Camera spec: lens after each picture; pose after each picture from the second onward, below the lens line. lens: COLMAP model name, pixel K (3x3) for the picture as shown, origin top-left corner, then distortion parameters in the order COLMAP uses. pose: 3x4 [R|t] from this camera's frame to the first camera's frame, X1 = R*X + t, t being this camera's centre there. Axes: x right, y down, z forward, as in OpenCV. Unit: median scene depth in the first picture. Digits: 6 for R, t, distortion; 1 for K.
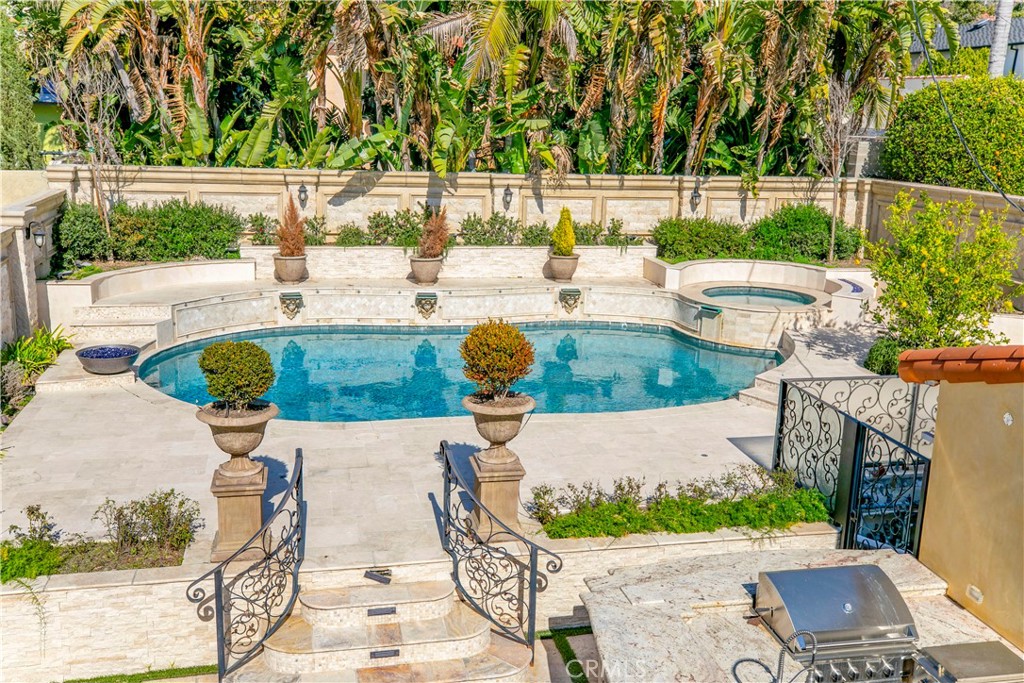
lens RADIAL K [[969.5, 0, 513.5], [0, 969.5, 338.1], [0, 0, 1]] dist [0.047369, 0.000000]
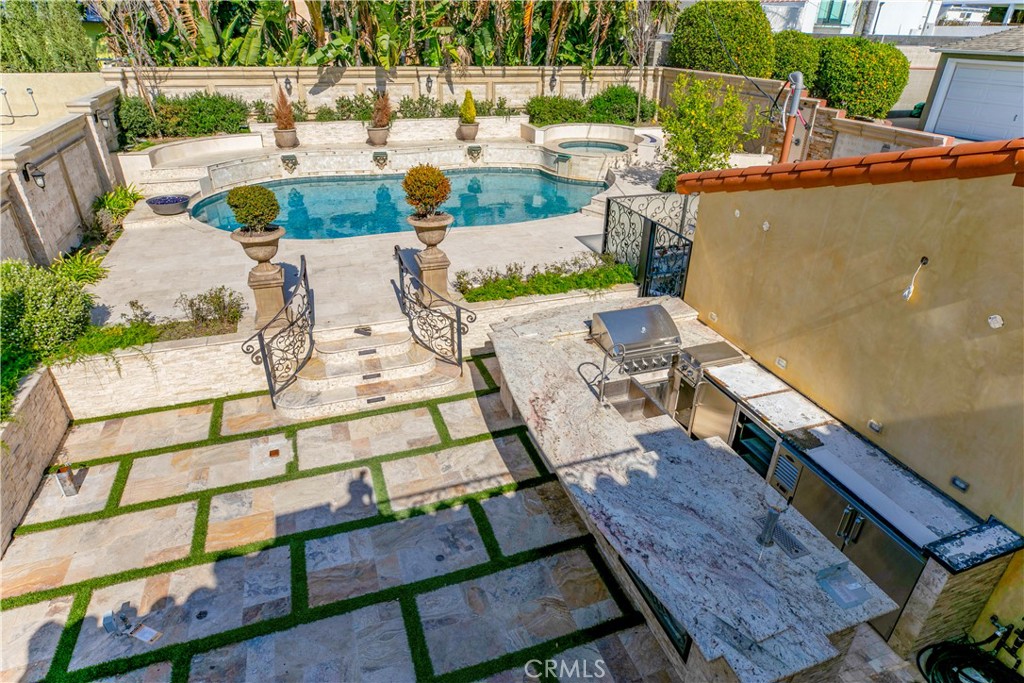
lens RADIAL K [[593.2, 0, 515.0], [0, 593.2, 341.4], [0, 0, 1]] dist [-0.023479, 0.016533]
pose [[0.992264, -0.067650, 0.104094, 0.003661], [0.038448, 0.964718, 0.260461, 0.006315], [-0.118042, -0.254444, 0.959856, 0.009739]]
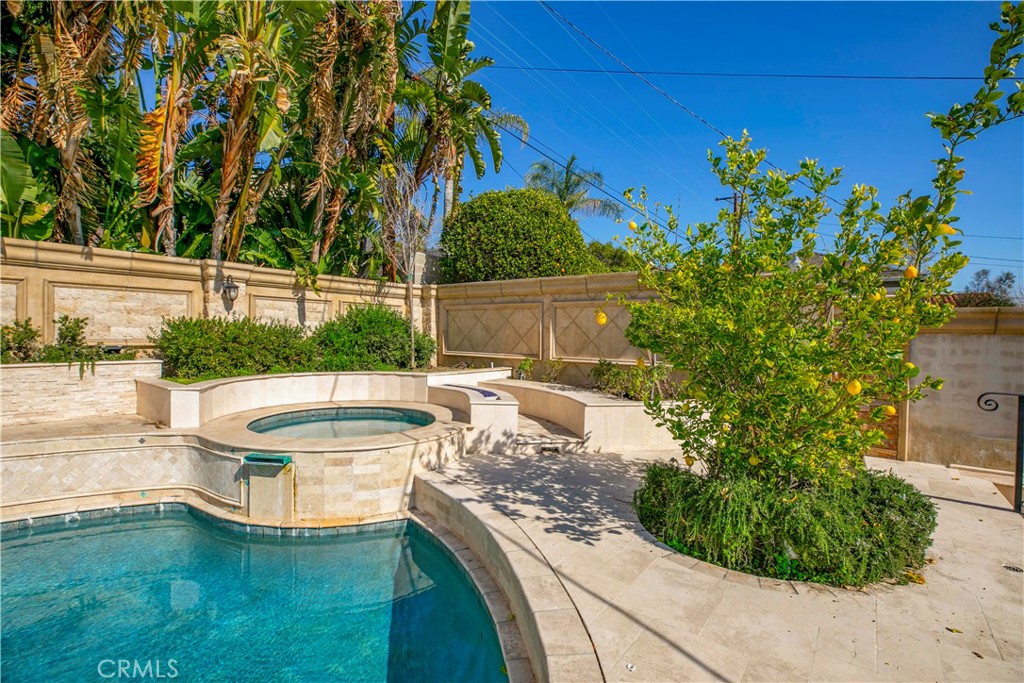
lens RADIAL K [[468.3, 0, 517.9], [0, 468.3, 339.3], [0, 0, 1]] dist [-0.040439, 0.010919]
pose [[0.758882, -0.024733, 0.650758, 0.138958], [0.155229, 0.977345, -0.143874, -0.033422], [-0.632457, 0.210200, 0.745530, 0.684743]]
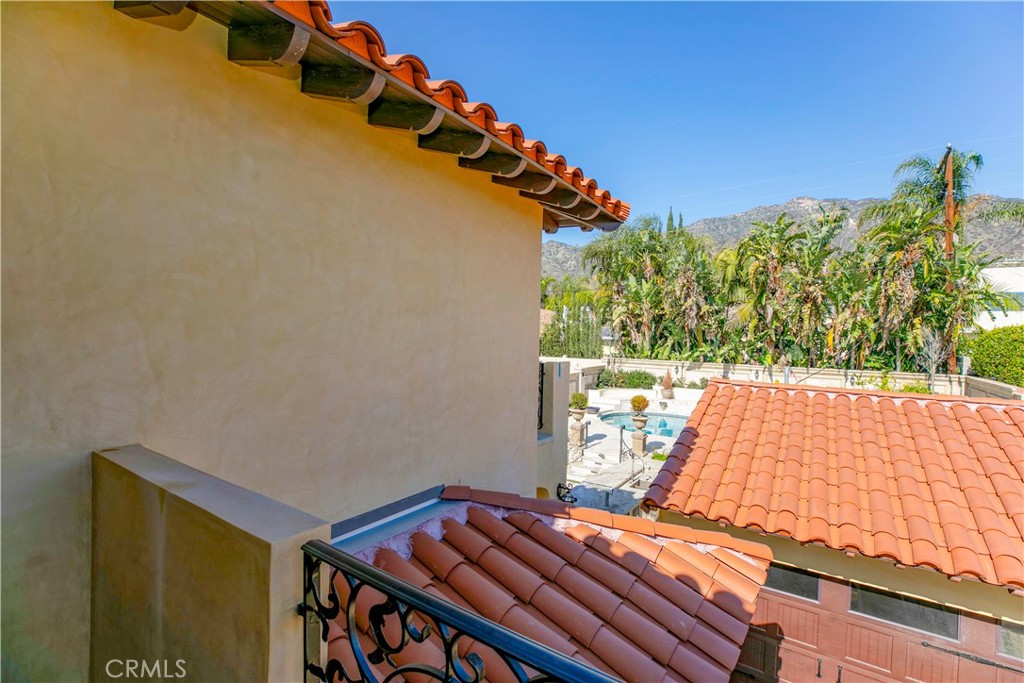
lens RADIAL K [[468.3, 0, 512.8], [0, 468.3, 335.7], [0, 0, 1]] dist [-0.040439, 0.010919]
pose [[0.685211, -0.009306, -0.728286, 0.455767], [-0.167789, 0.971007, -0.170273, 0.071286], [0.708755, 0.238871, 0.663783, -0.283793]]
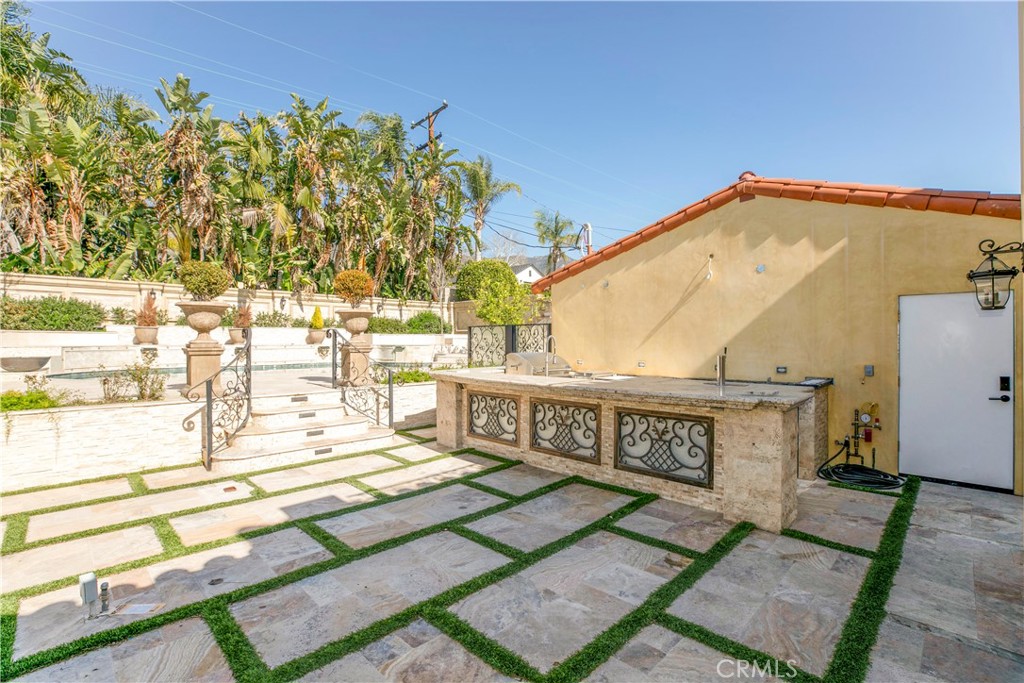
lens RADIAL K [[468.3, 0, 516.1], [0, 468.3, 339.4], [0, 0, 1]] dist [-0.040439, 0.010919]
pose [[0.839647, -0.029191, 0.542348, -0.120843], [0.150649, 0.971891, -0.180920, 0.160685], [-0.521822, 0.233613, 0.820443, 0.046016]]
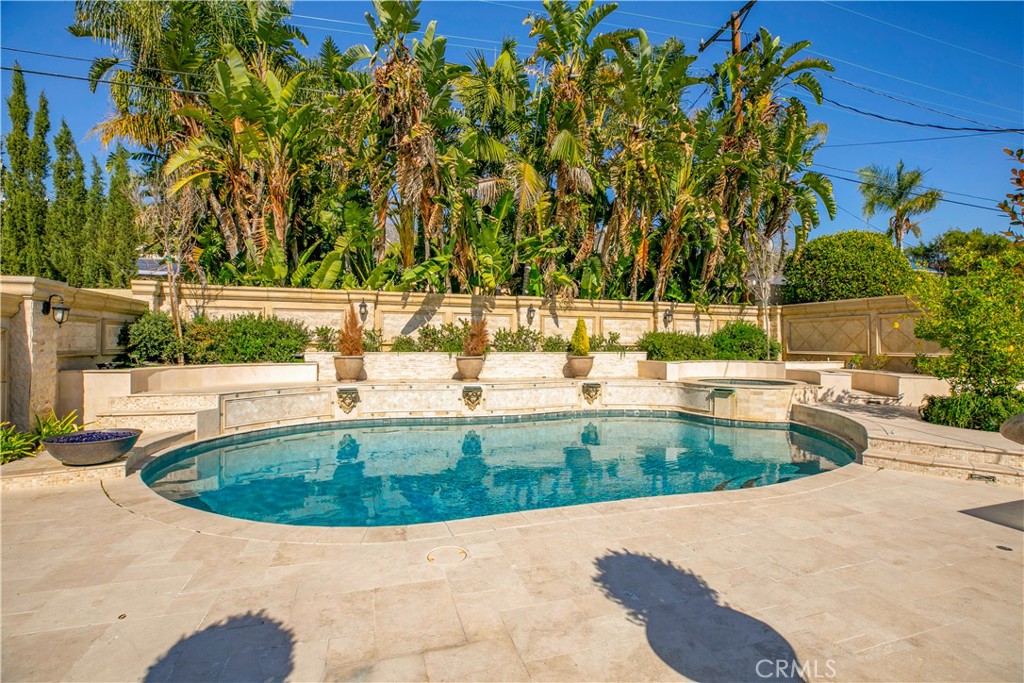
lens RADIAL K [[468.3, 0, 516.0], [0, 468.3, 339.1], [0, 0, 1]] dist [-0.040439, 0.010919]
pose [[0.995719, -0.022003, 0.089779, -0.083232], [0.042707, 0.970884, -0.235714, 0.028507], [-0.081979, 0.238539, 0.967667, 0.443330]]
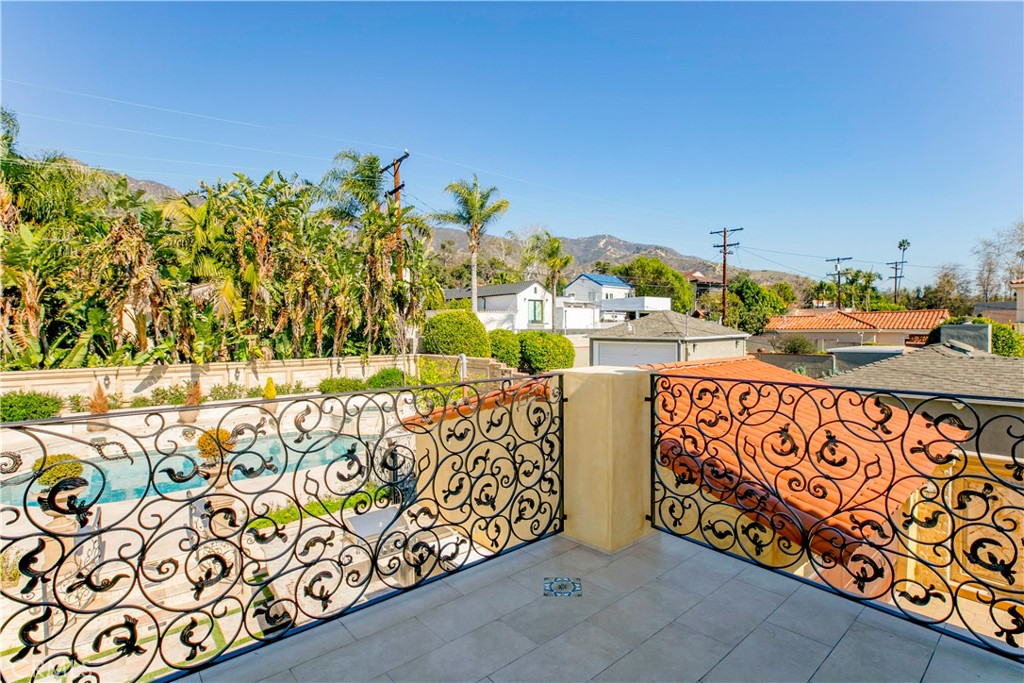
lens RADIAL K [[493.2, 0, 519.8], [0, 493.2, 339.8], [0, 0, 1]] dist [-0.044421, 0.009811]
pose [[0.879419, -0.047601, 0.473663, 0.034747], [0.142136, 0.975858, -0.165825, 0.030351], [-0.454334, 0.213154, 0.864954, -0.113297]]
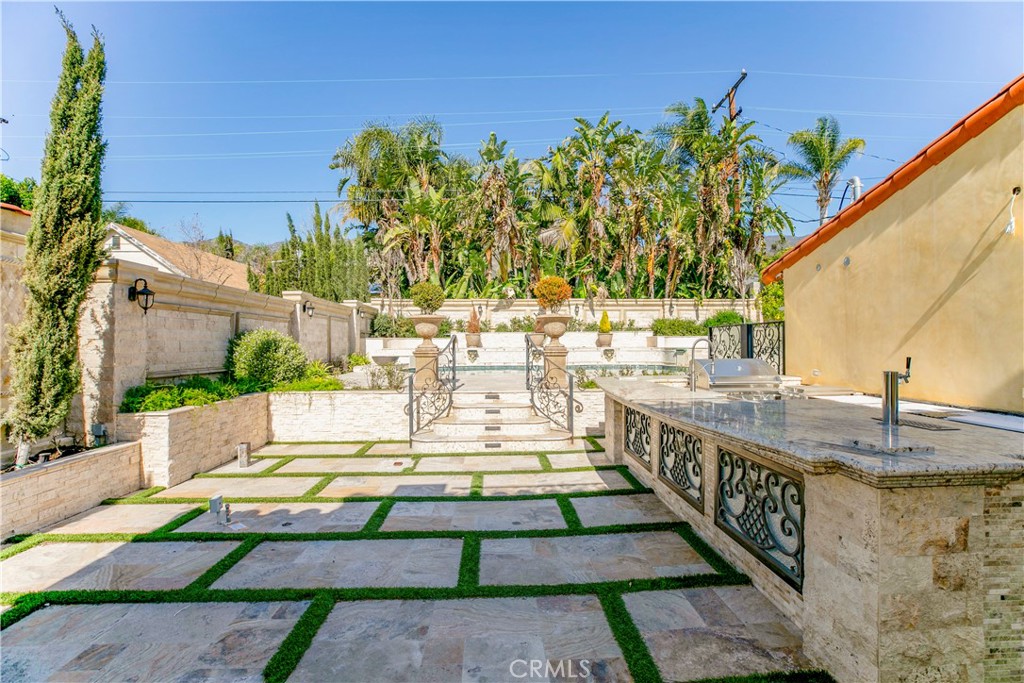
lens RADIAL K [[468.3, 0, 514.3], [0, 468.3, 338.9], [0, 0, 1]] dist [-0.040439, 0.010919]
pose [[0.984610, -0.037748, -0.170642, 0.031937], [-0.004846, 0.970123, -0.242567, 0.165629], [0.174700, 0.239661, 0.955009, 0.039408]]
